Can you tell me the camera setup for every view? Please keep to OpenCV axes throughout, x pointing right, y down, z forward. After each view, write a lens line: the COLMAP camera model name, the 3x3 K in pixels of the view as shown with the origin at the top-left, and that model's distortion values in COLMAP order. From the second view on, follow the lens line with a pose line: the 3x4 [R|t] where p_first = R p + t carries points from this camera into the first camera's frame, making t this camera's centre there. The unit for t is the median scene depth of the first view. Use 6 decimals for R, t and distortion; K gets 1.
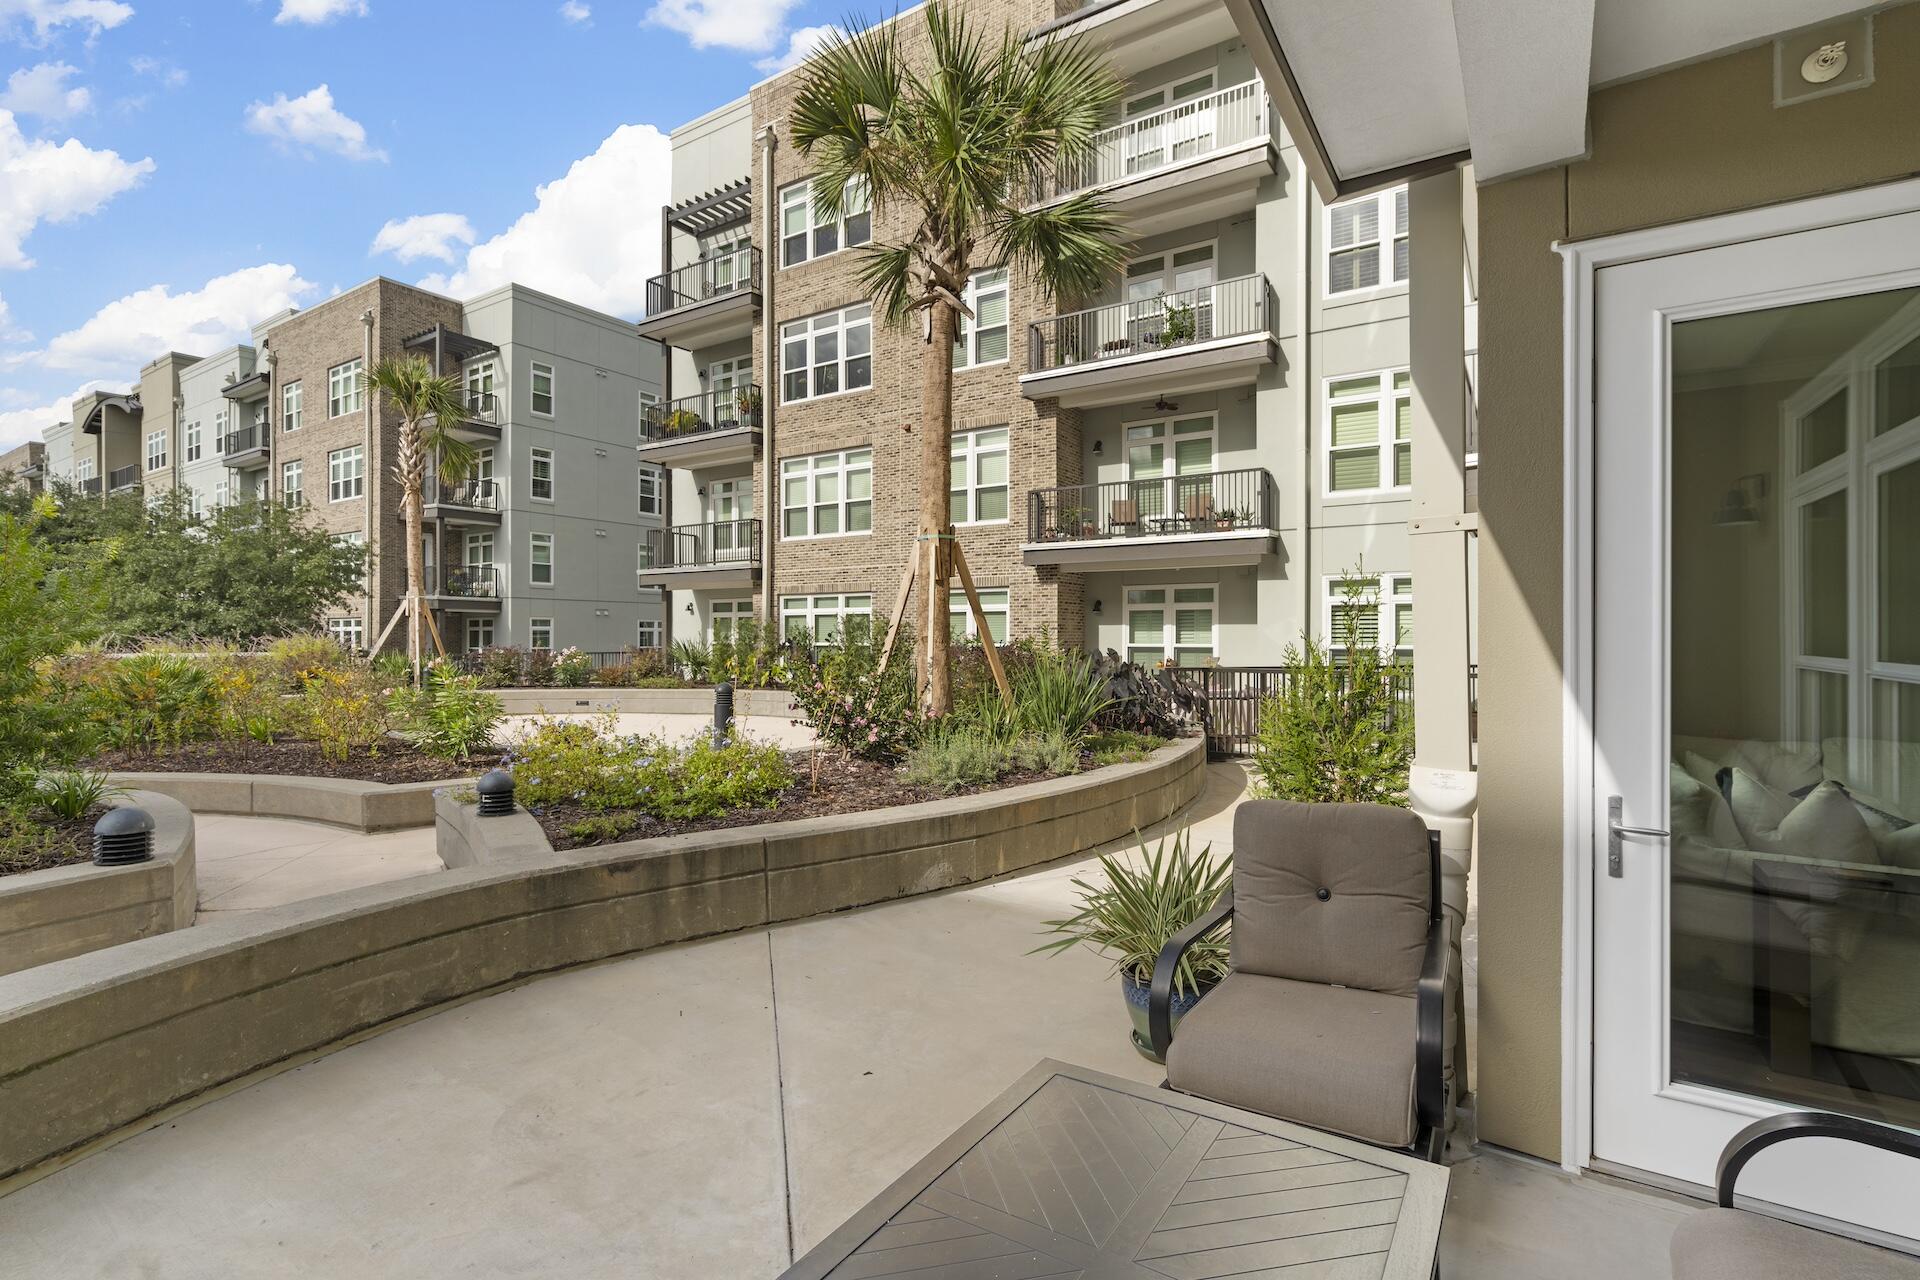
lens RADIAL K [[865.3, 0, 961.3], [0, 865.3, 645.0], [0, 0, 1]] dist [-0.004749, 0.002419]
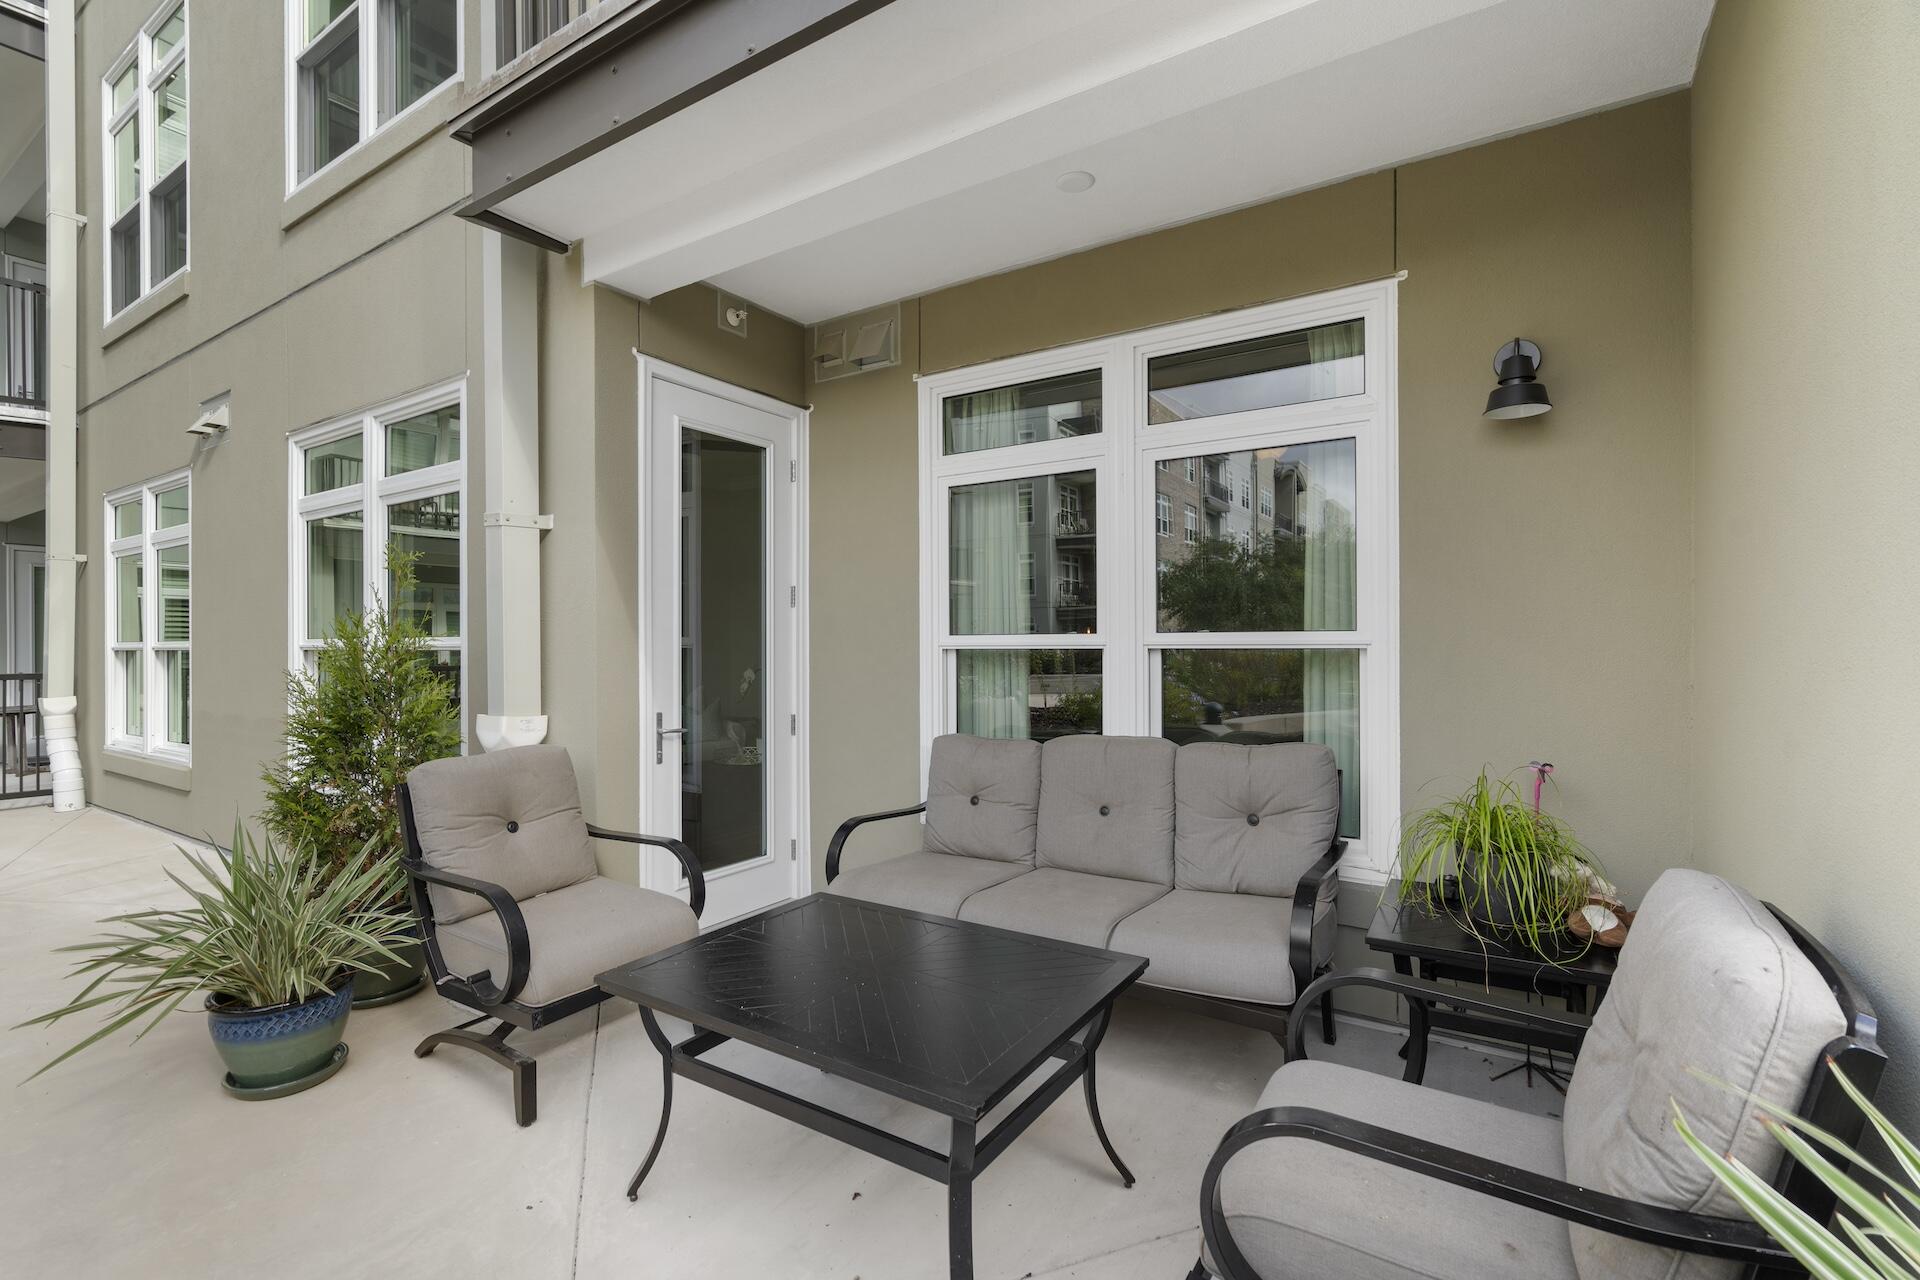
lens RADIAL K [[865.3, 0, 960.6], [0, 865.3, 638.7], [0, 0, 1]] dist [-0.004749, 0.002419]
pose [[0.026062, 0.003041, 0.999656, -0.805292], [0.005171, 0.999982, -0.003176, 0.045790], [-0.999647, 0.005252, 0.026046, 0.401538]]
